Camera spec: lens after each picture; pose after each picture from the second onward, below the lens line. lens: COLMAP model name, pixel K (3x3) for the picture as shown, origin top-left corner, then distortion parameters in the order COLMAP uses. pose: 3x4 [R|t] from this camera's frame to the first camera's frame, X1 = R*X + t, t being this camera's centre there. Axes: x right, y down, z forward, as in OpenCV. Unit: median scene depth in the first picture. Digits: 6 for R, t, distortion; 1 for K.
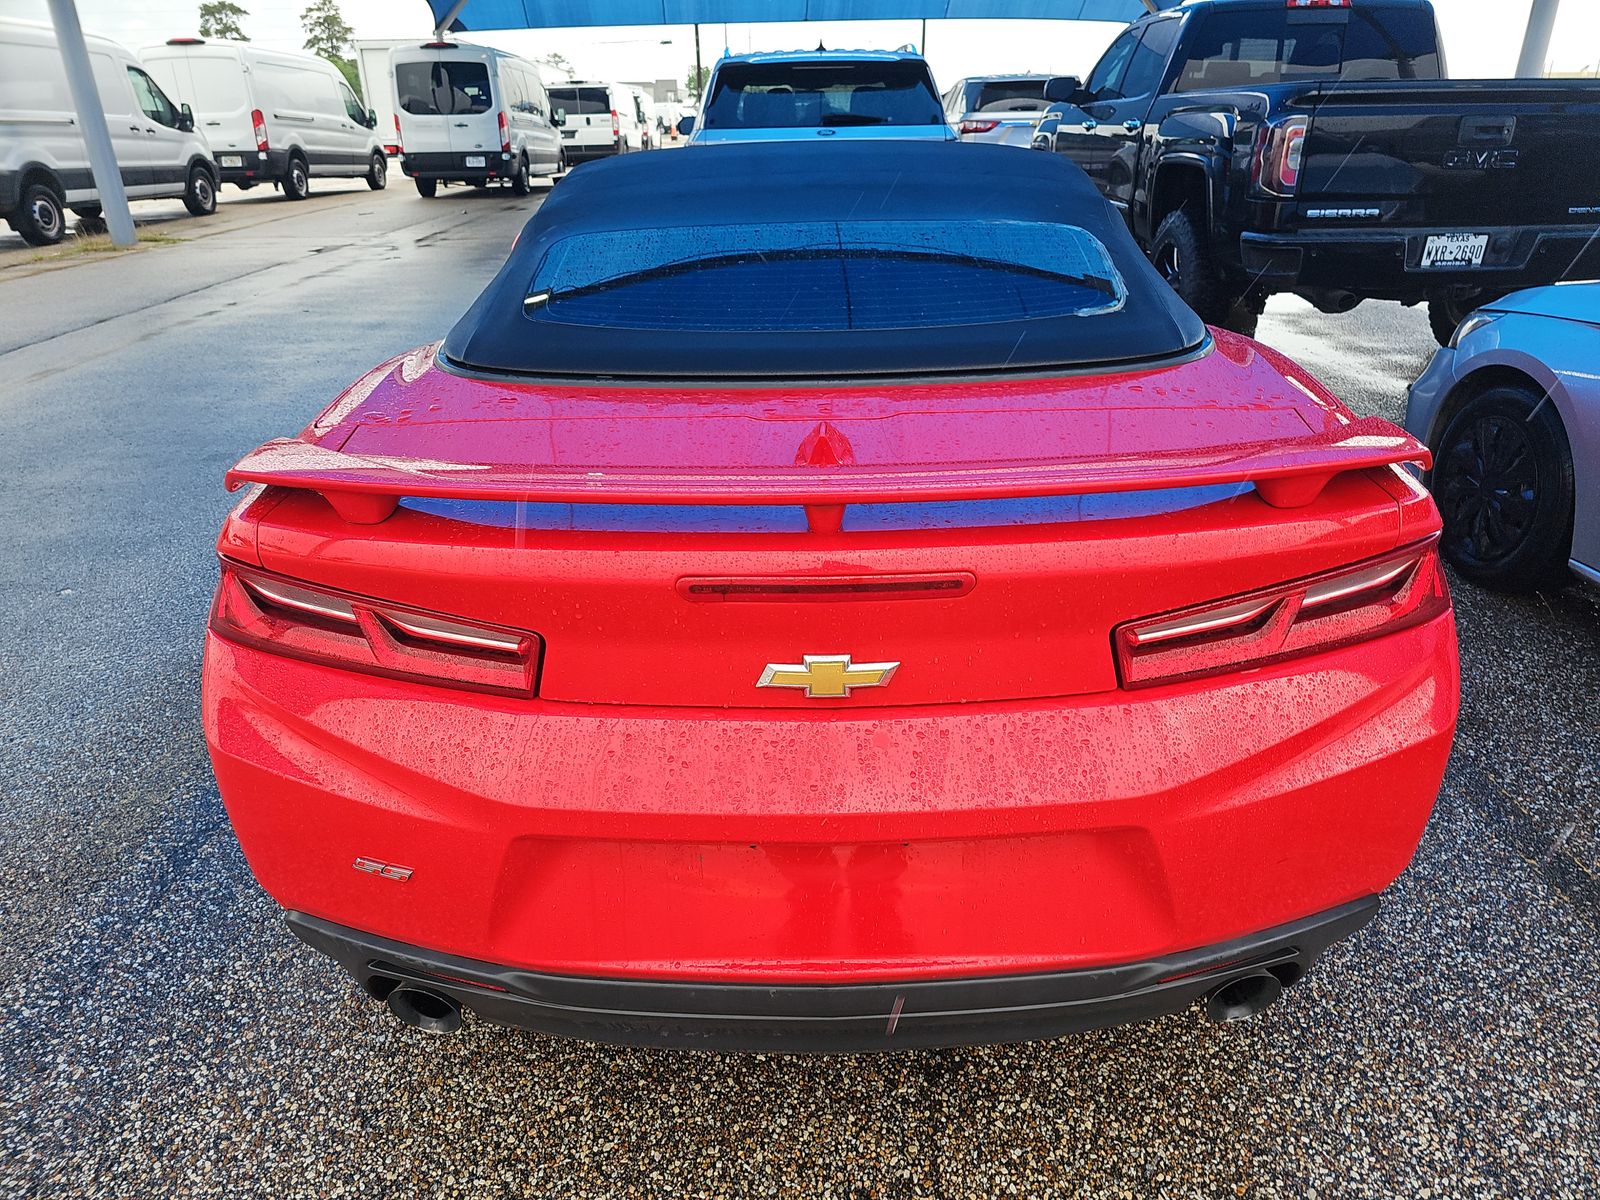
lens RADIAL K [[1039.7, 0, 800.0], [0, 1039.7, 600.0], [0, 0, 1]] dist [0.048382, -0.044781]
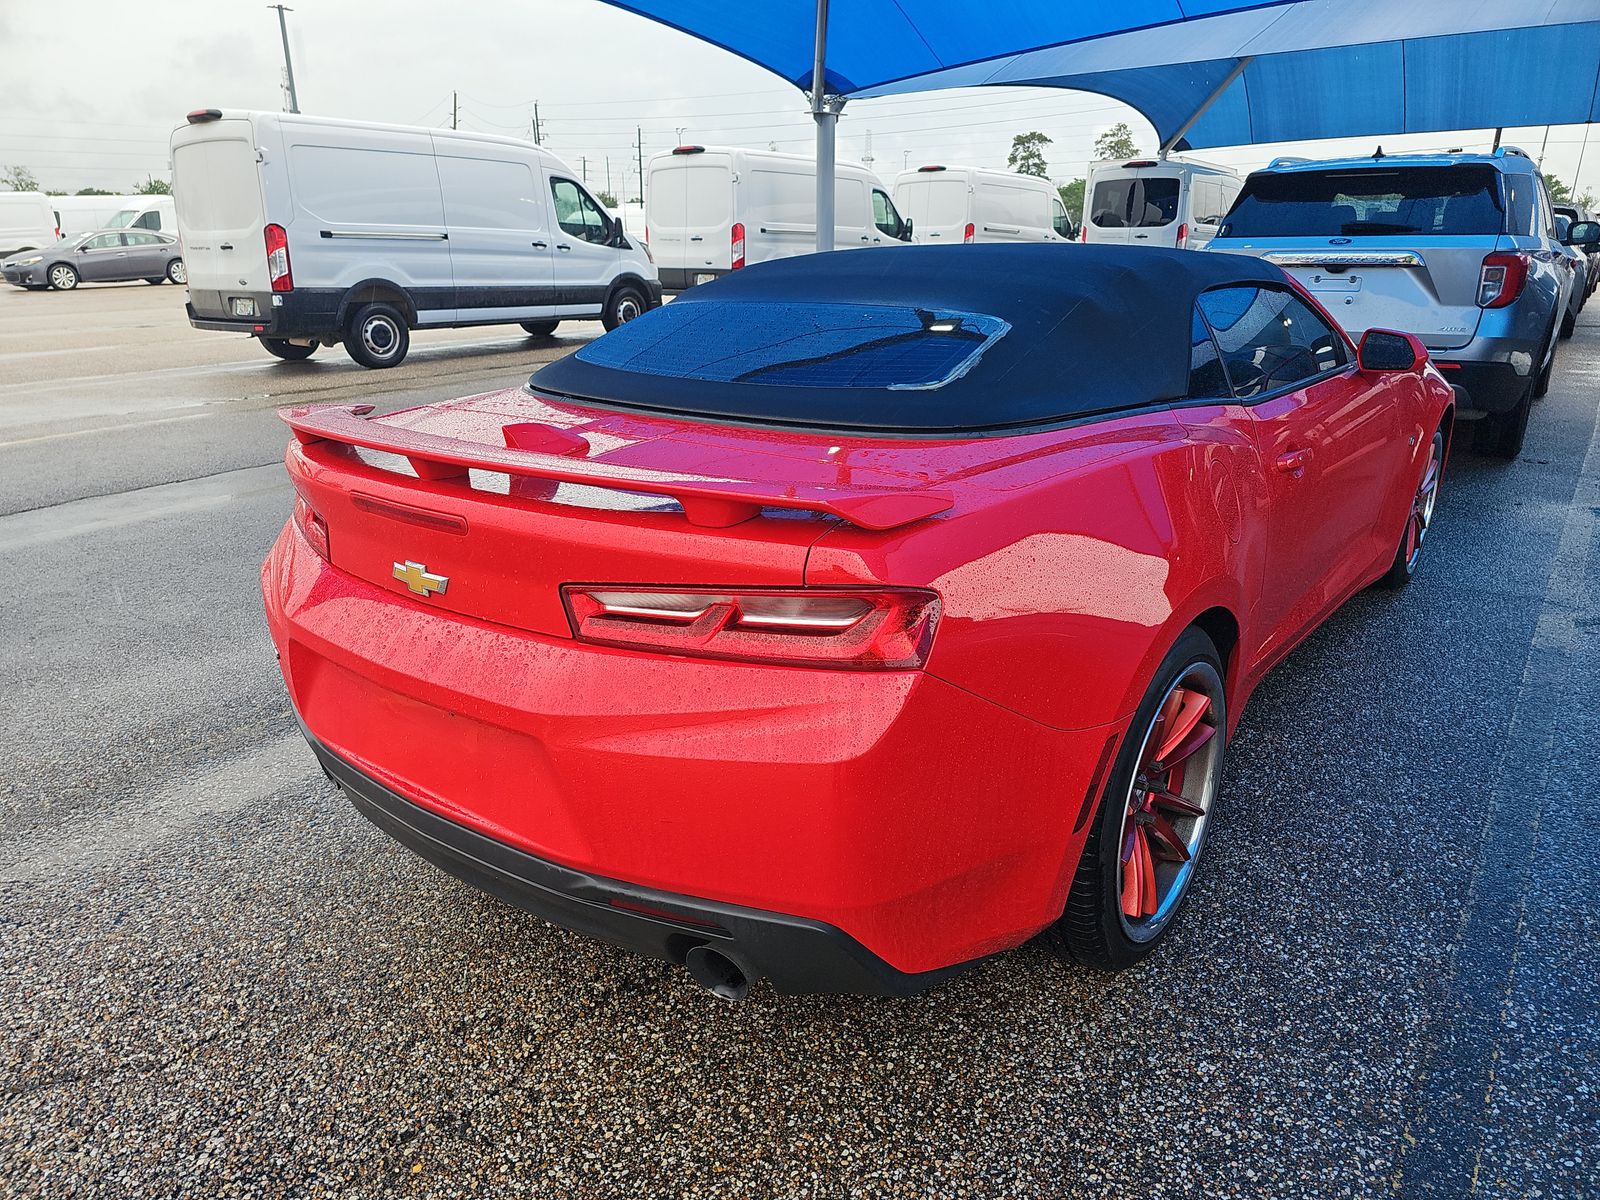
lens RADIAL K [[1039.7, 0, 800.0], [0, 1039.7, 600.0], [0, 0, 1]] dist [0.048382, -0.044781]
pose [[0.793226, 0.208999, -0.571936, 0.904756], [-0.260535, 0.965427, -0.008549, -0.017200], [0.550376, 0.155791, 0.820253, 0.060610]]
